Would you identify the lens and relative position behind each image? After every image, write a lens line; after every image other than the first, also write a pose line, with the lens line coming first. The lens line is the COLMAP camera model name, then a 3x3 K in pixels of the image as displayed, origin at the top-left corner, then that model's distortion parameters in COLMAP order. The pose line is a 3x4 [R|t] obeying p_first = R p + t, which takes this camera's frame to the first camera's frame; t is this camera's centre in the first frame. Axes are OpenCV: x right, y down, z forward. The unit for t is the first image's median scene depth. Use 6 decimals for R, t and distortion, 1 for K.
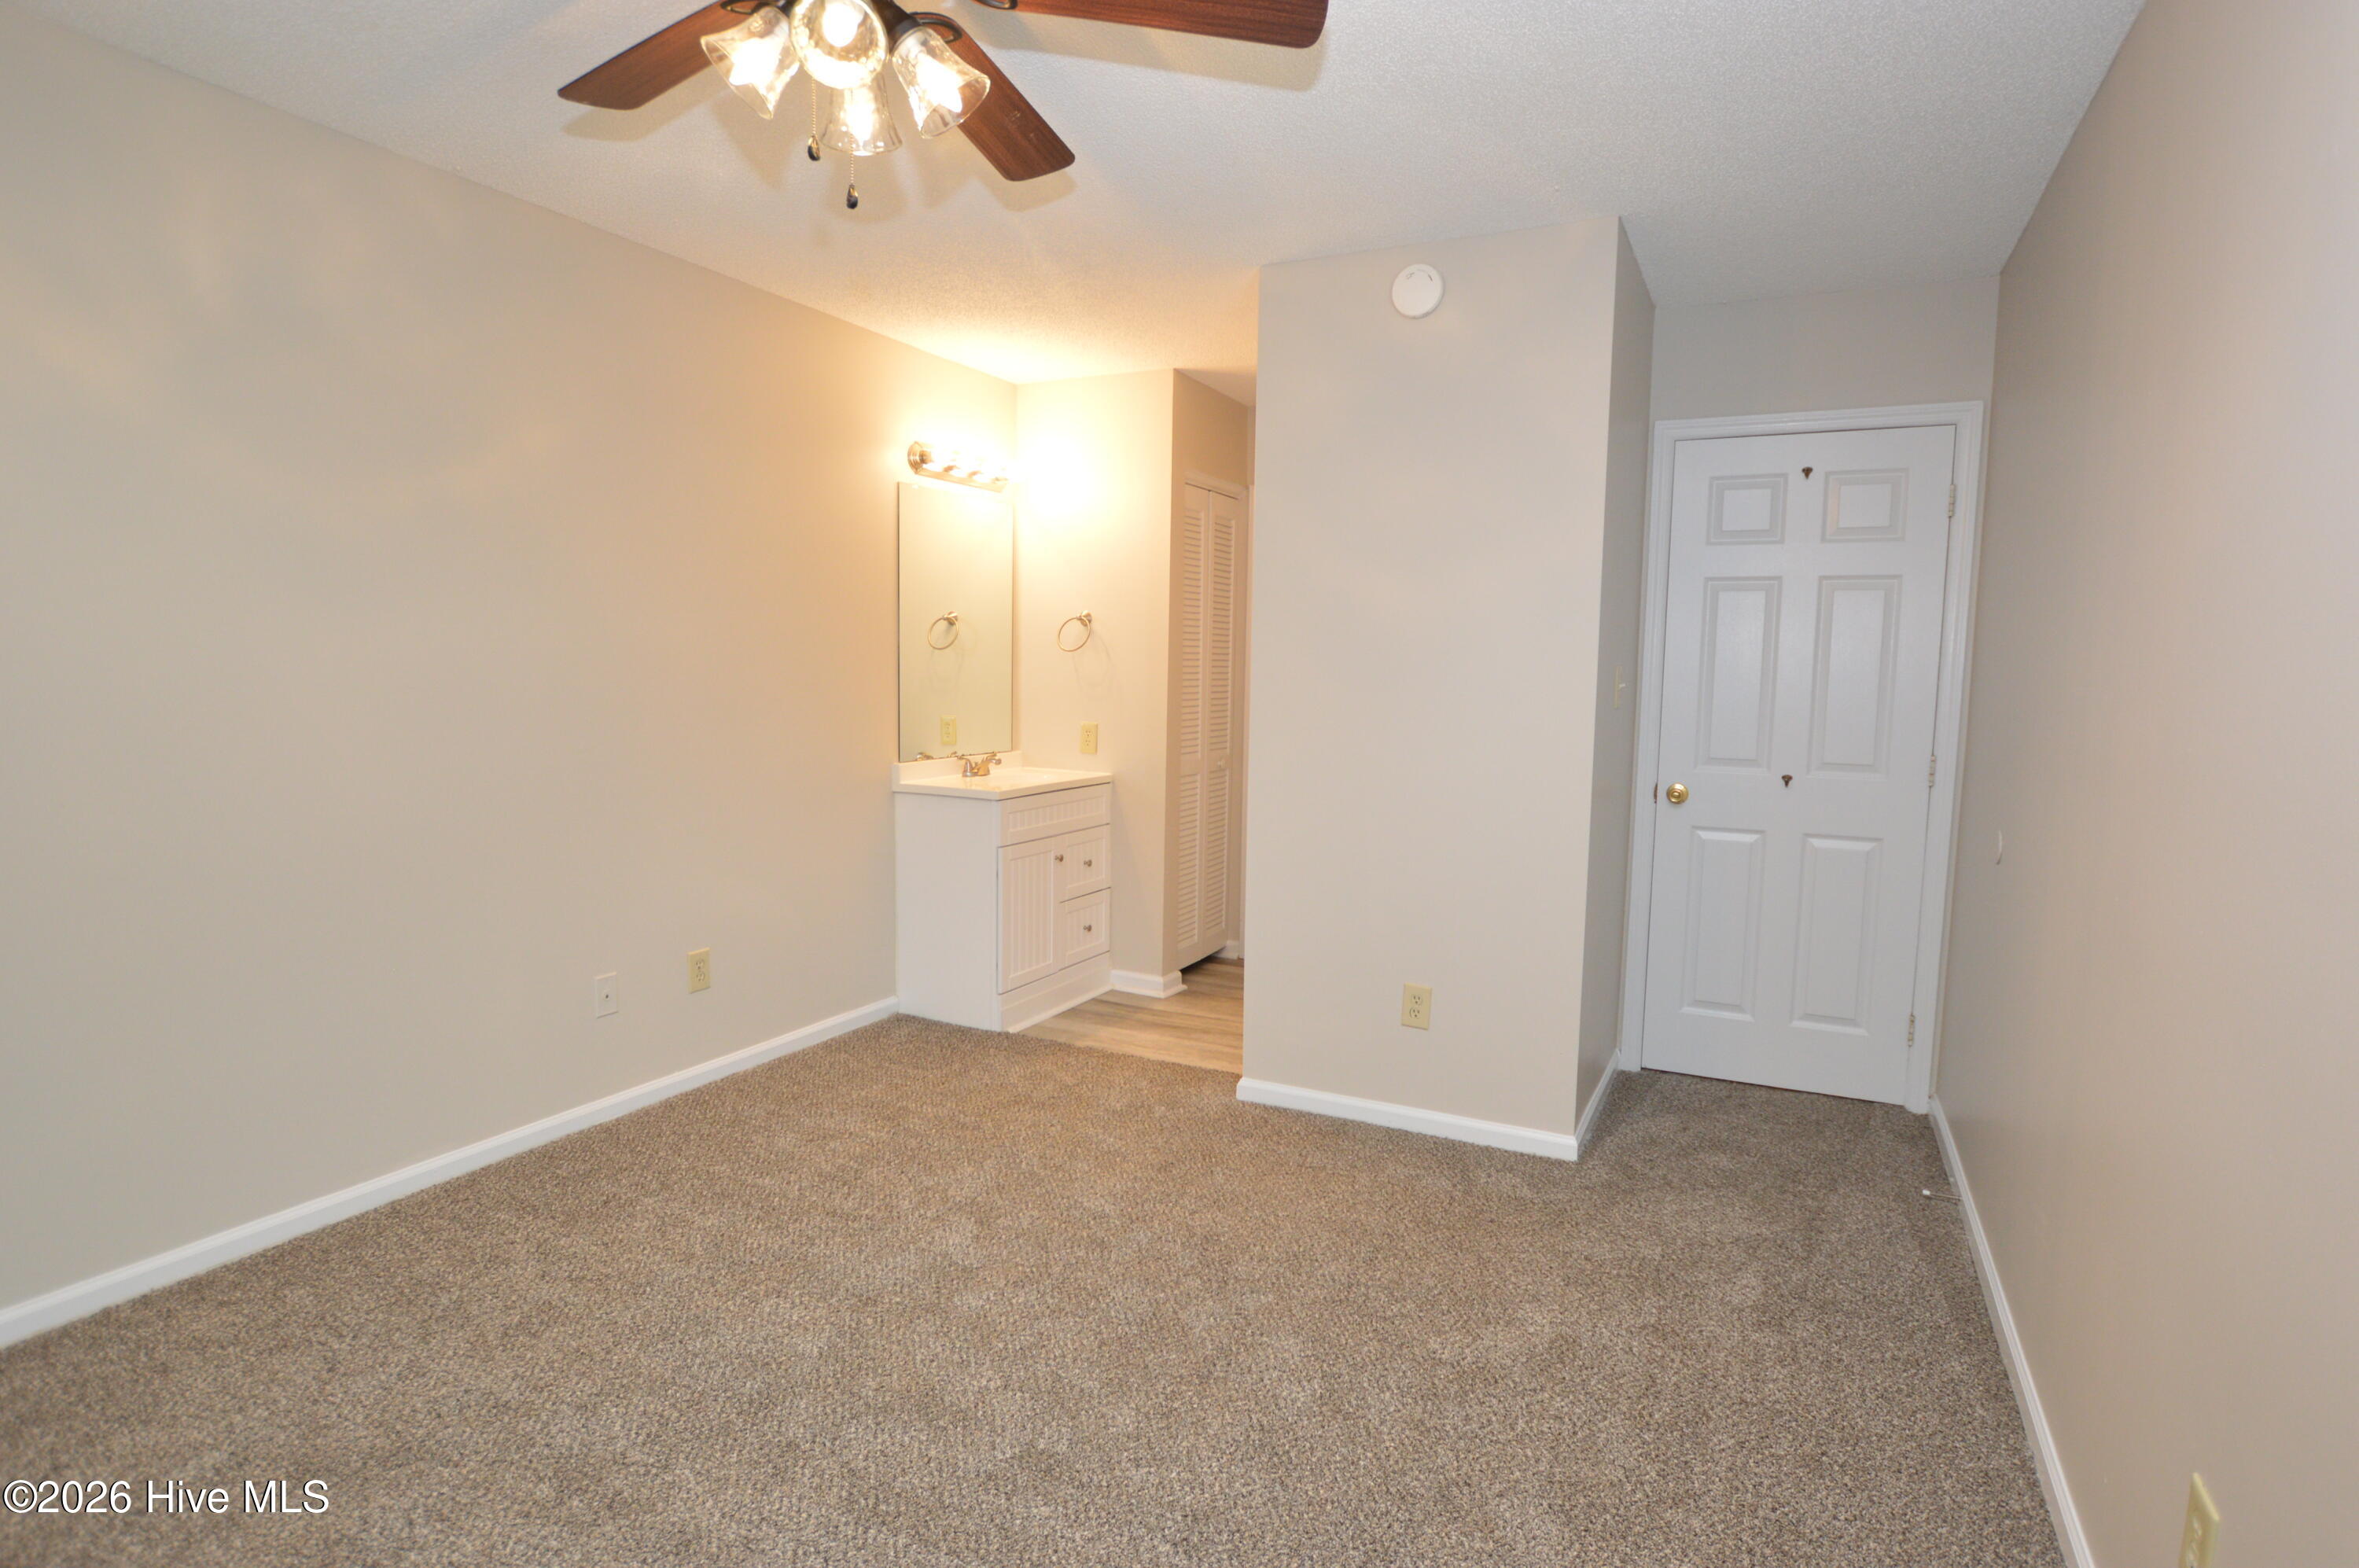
lens RADIAL K [[1214.1, 0, 1179.5], [0, 1214.1, 784.0], [0, 0, 1]] dist [-0.028244, -0.000134]
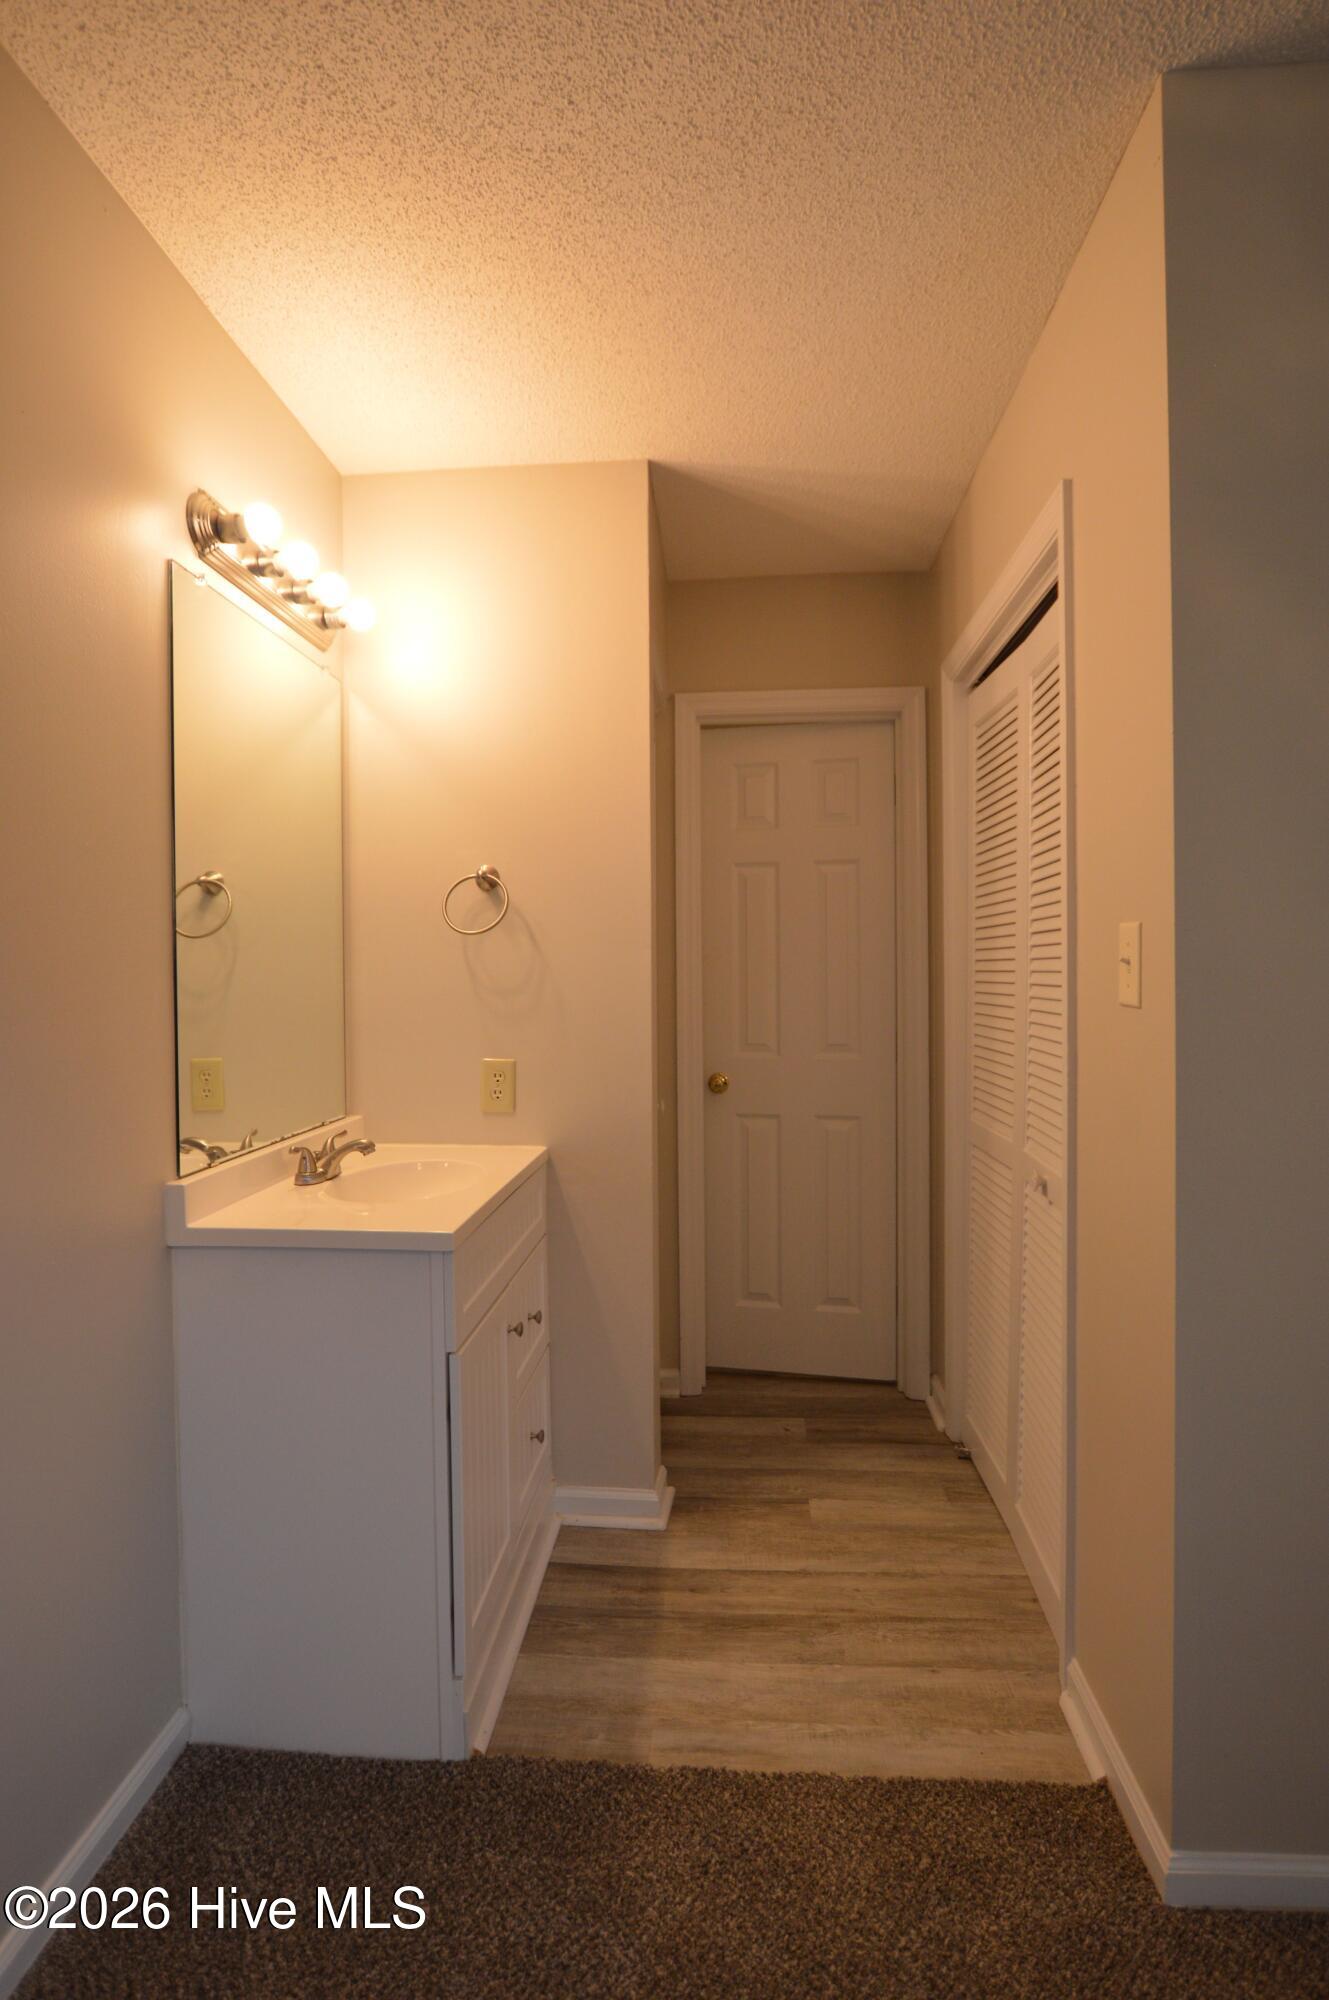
lens RADIAL K [[1029.3, 0, 664.5], [0, 1029.3, 1000.0], [0, 0, 1]] dist [-0.028244, -0.000134]
pose [[0.927718, -0.032460, 0.371869, -0.199467], [0.059916, 0.996244, -0.062515, -0.047904], [-0.368443, 0.080277, 0.926178, 0.568411]]
